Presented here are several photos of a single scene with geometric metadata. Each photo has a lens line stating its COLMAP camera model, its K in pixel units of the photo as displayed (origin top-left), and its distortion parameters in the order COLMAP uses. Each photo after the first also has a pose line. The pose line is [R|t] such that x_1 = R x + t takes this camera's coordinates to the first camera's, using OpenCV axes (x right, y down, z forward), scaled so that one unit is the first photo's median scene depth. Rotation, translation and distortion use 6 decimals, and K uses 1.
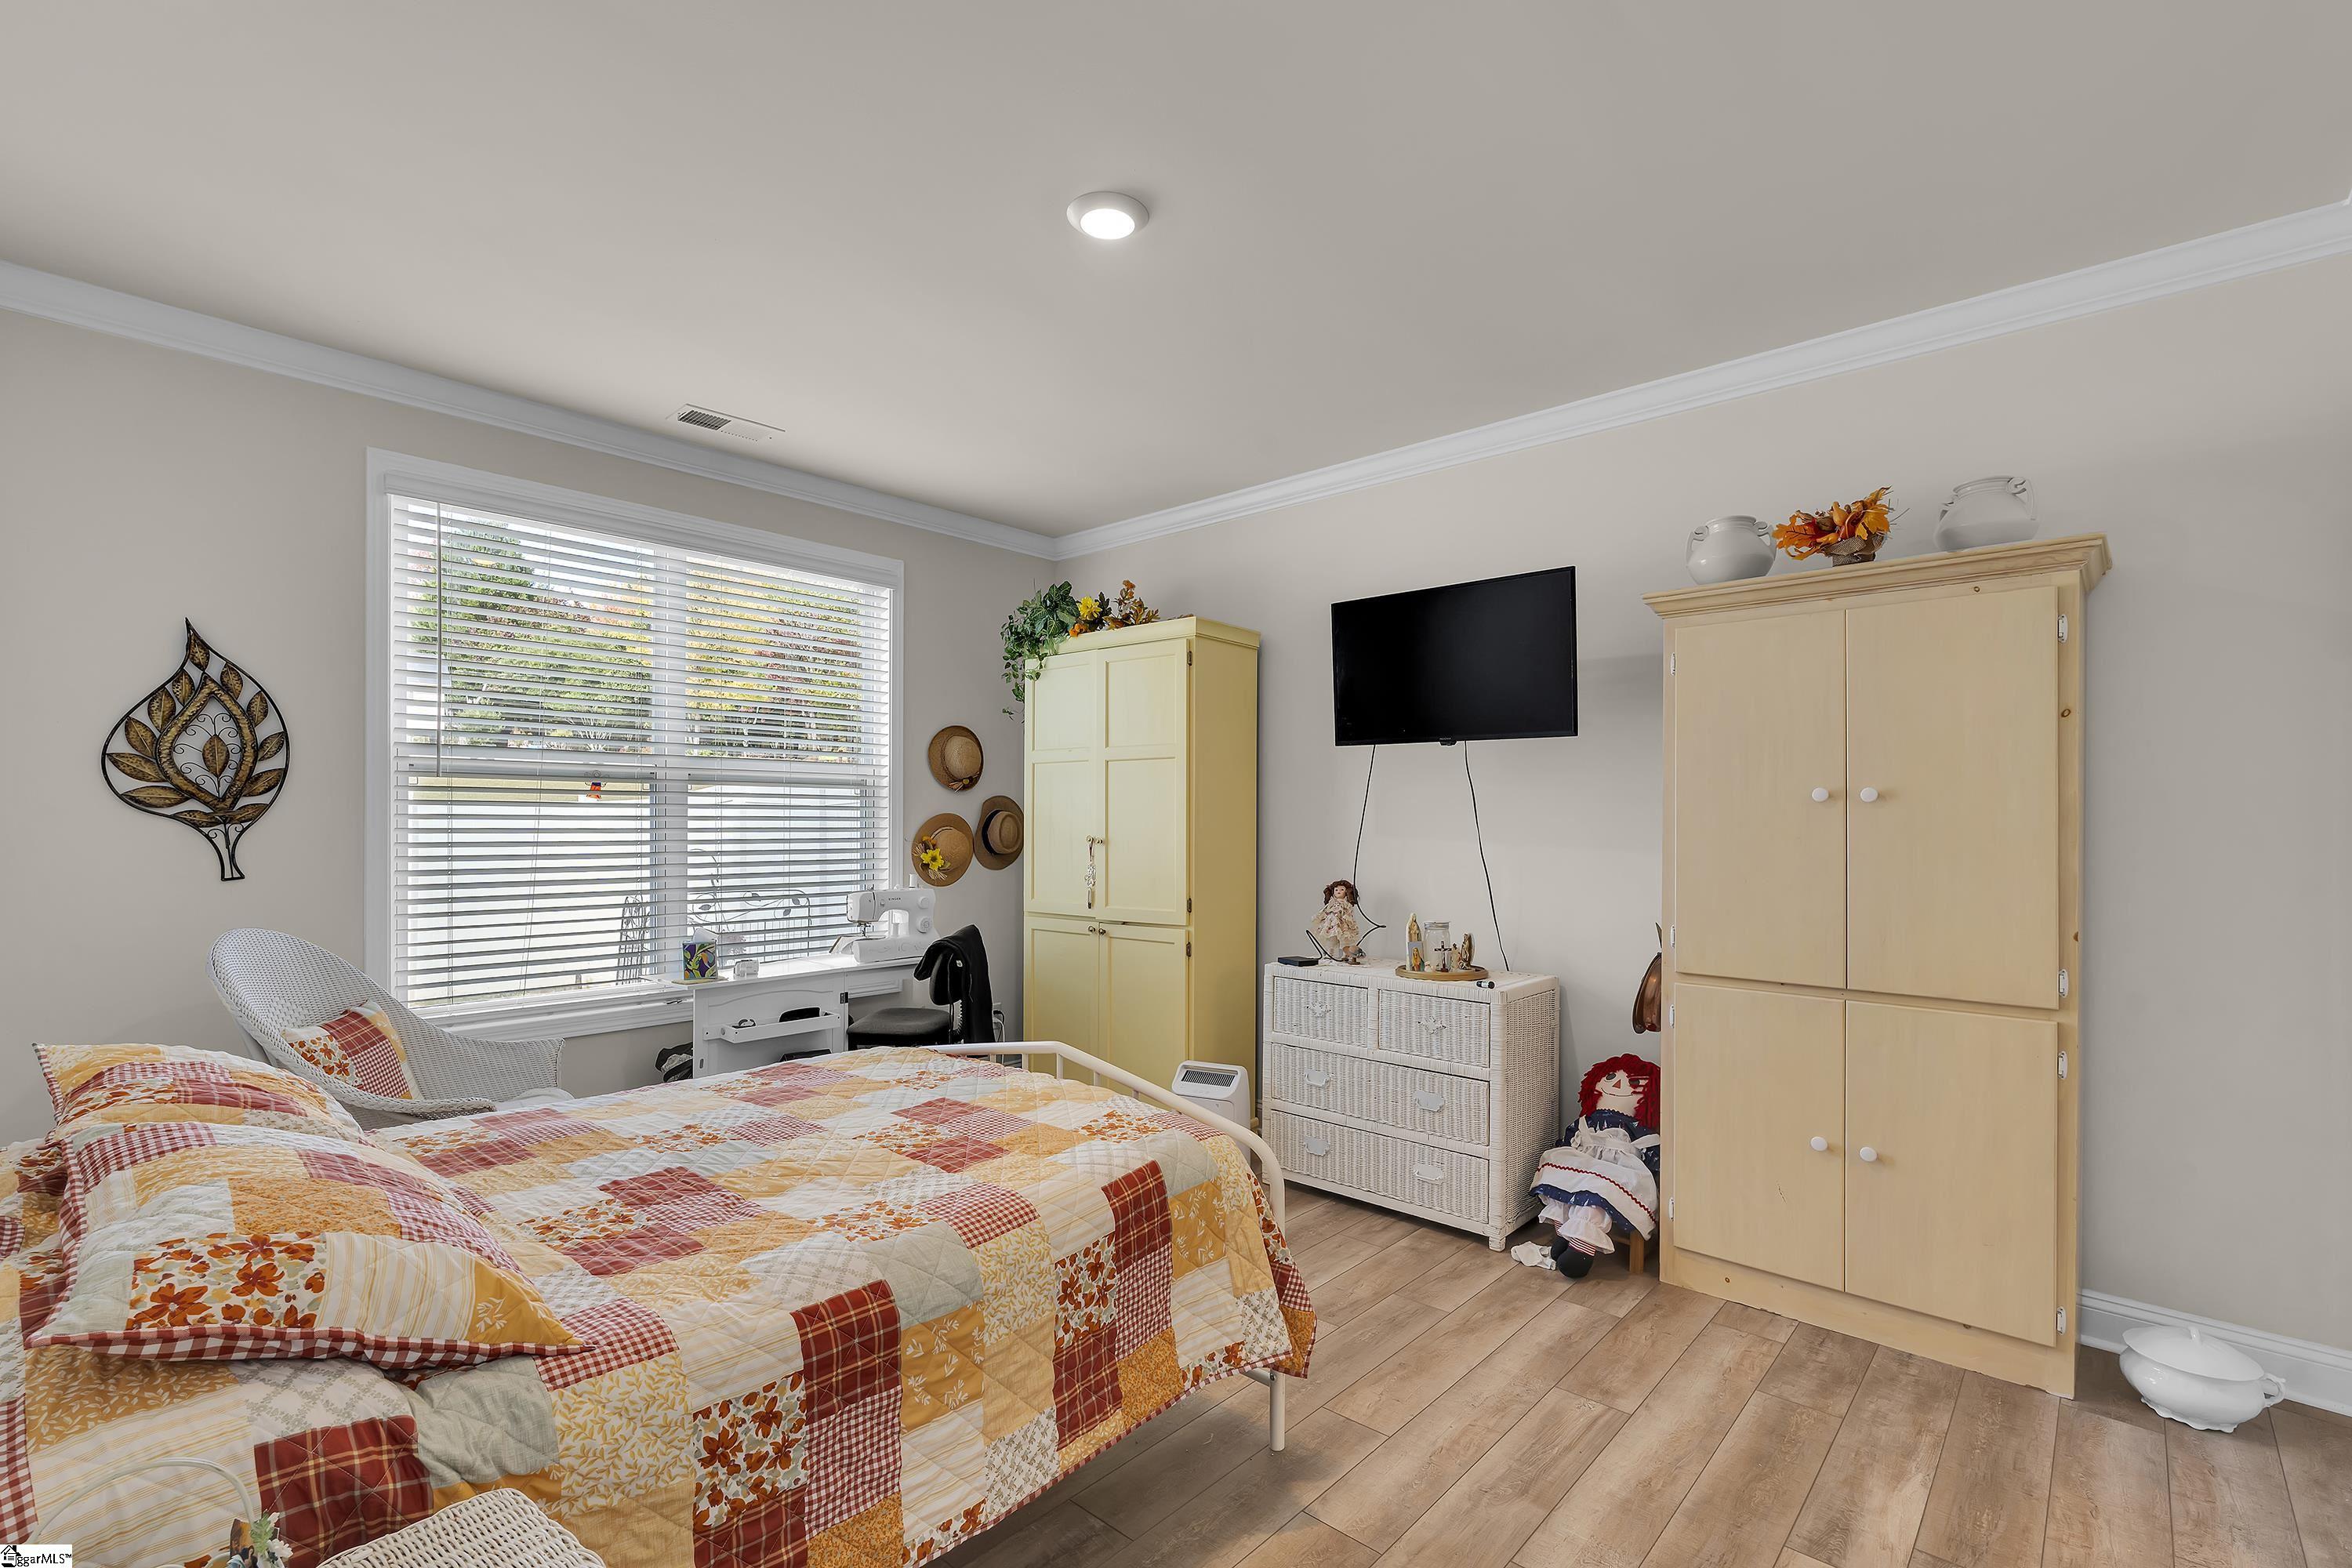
lens RADIAL K [[1041.8, 0, 1218.6], [0, 1041.8, 831.6], [0, 0, 1]] dist [-0.003513, -0.000147]
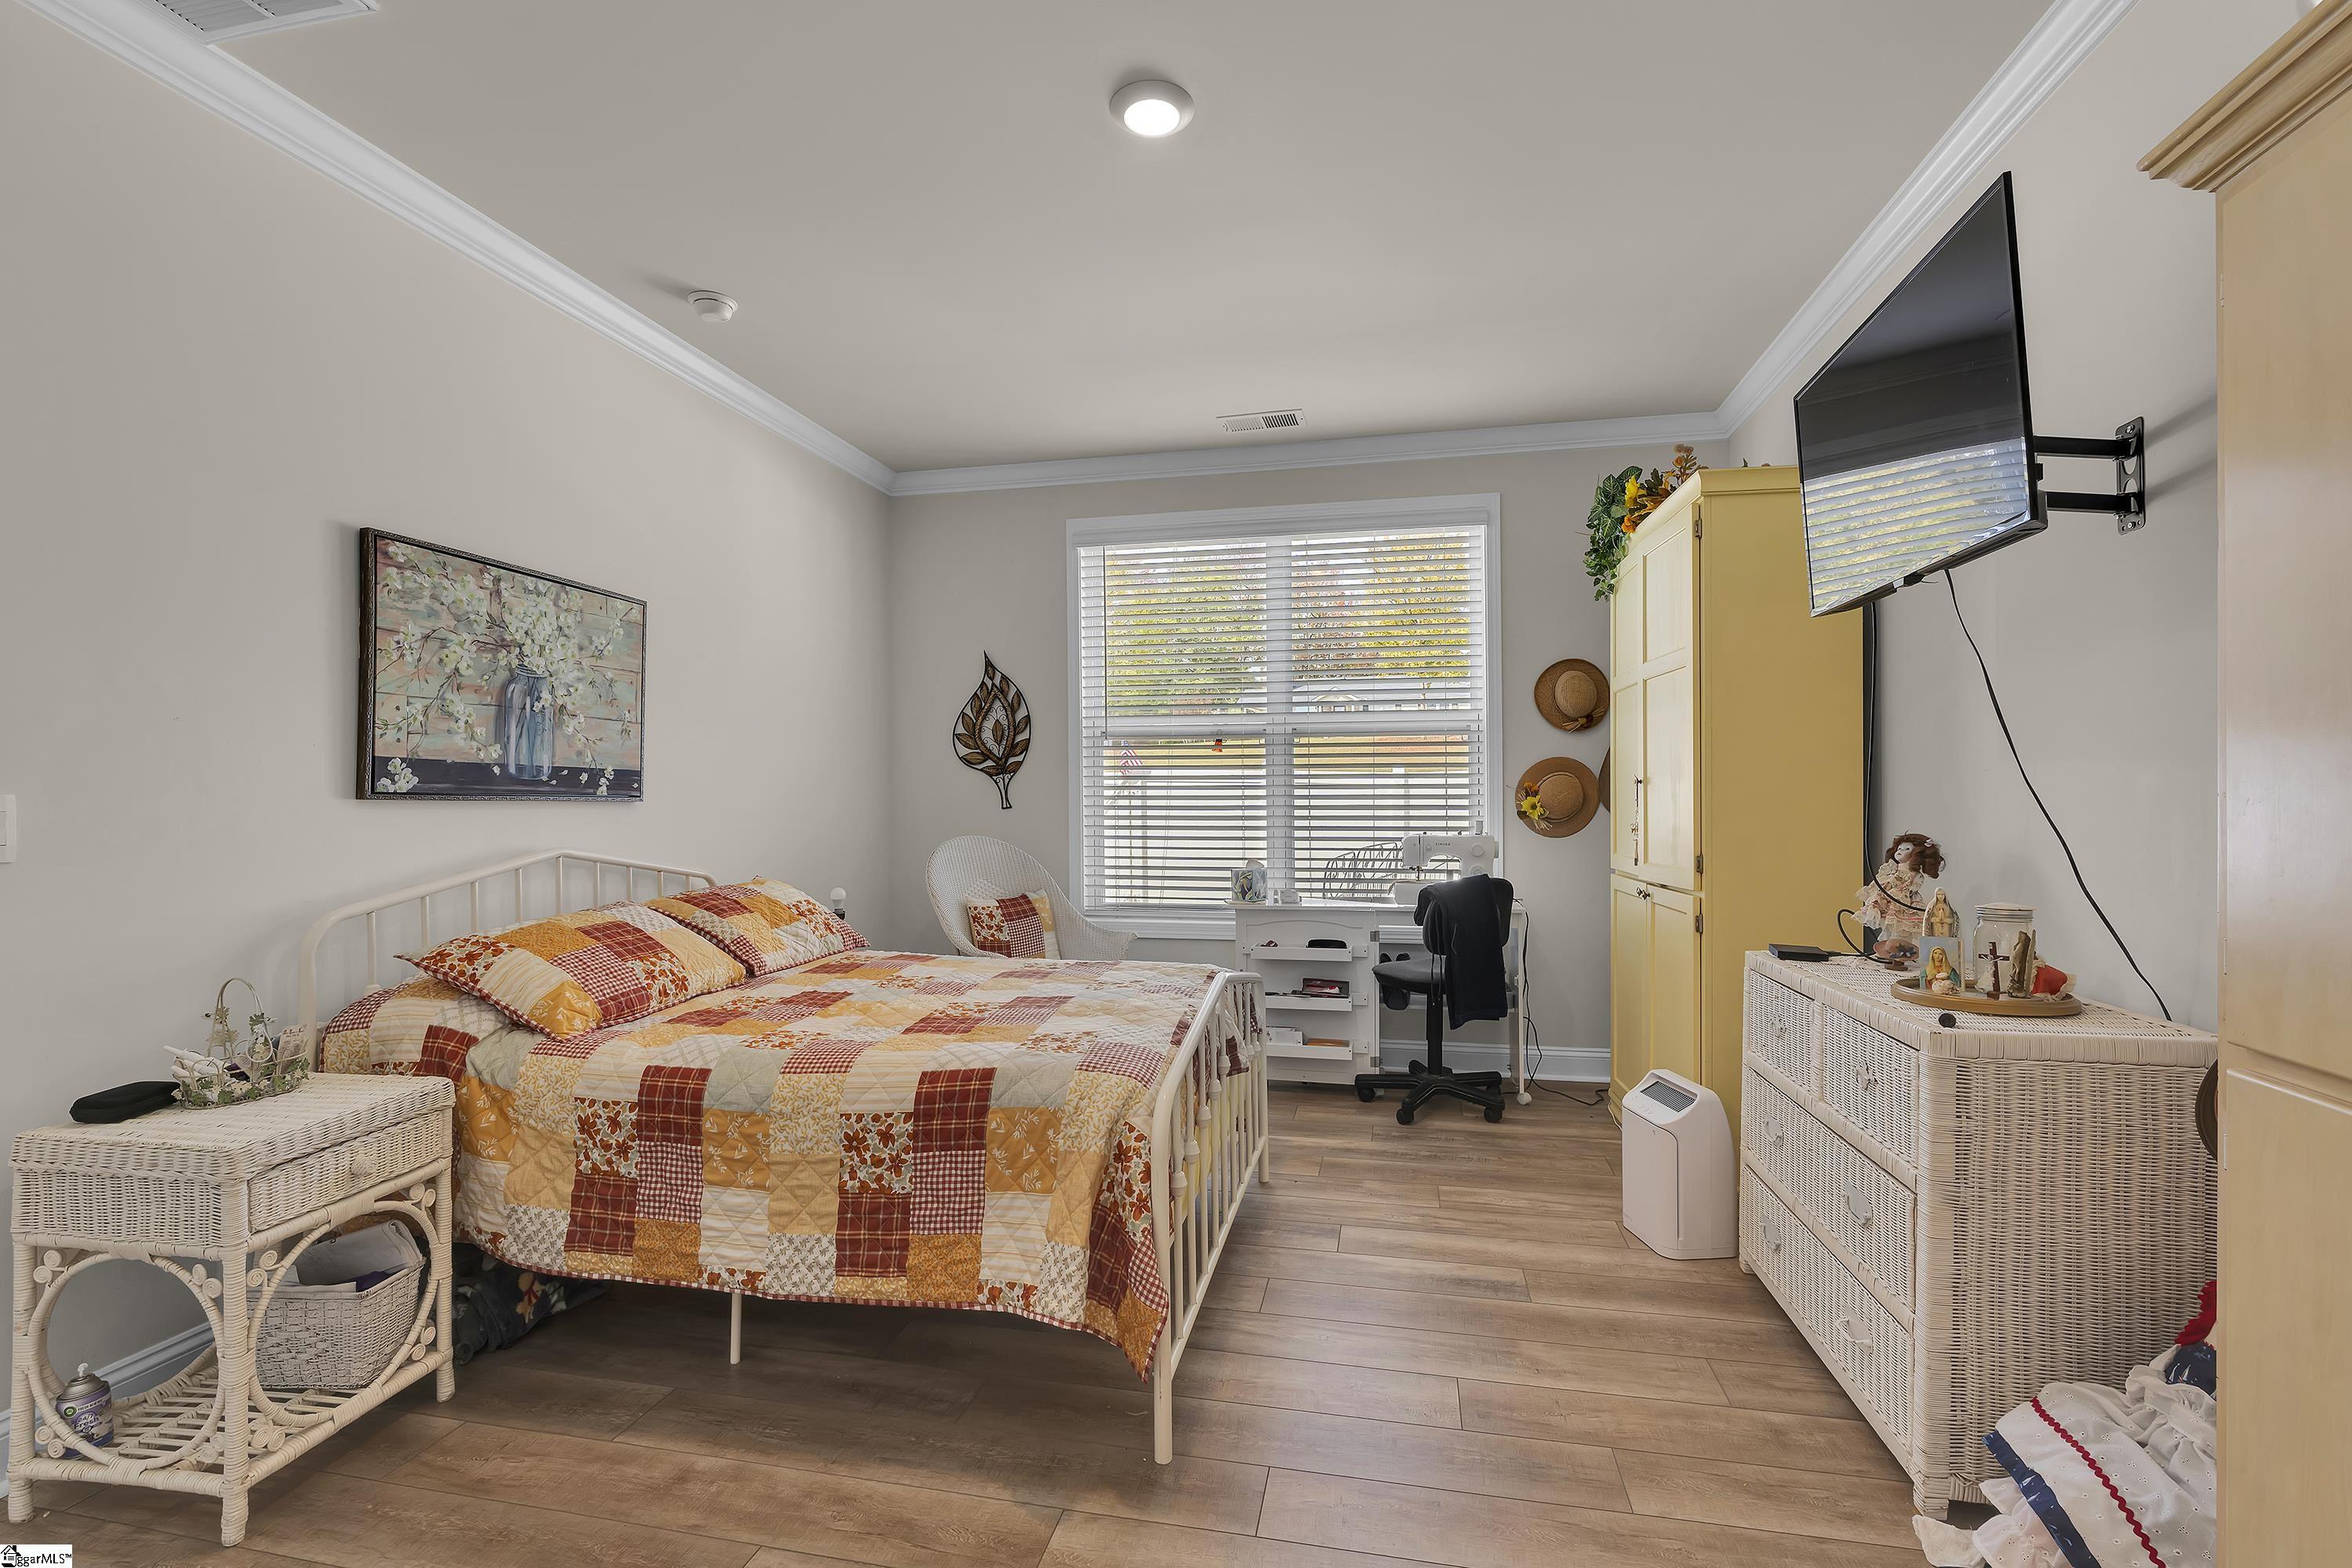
lens RADIAL K [[1035.7, 0, 1179.0], [0, 1035.7, 808.8], [0, 0, 1]] dist [-0.001836, -0.000417]
pose [[0.488222, 0.003023, -0.872714, 0.620203], [-0.001616, 0.999995, 0.002560, 0.044089], [0.872718, 0.000160, 0.488225, 0.462898]]
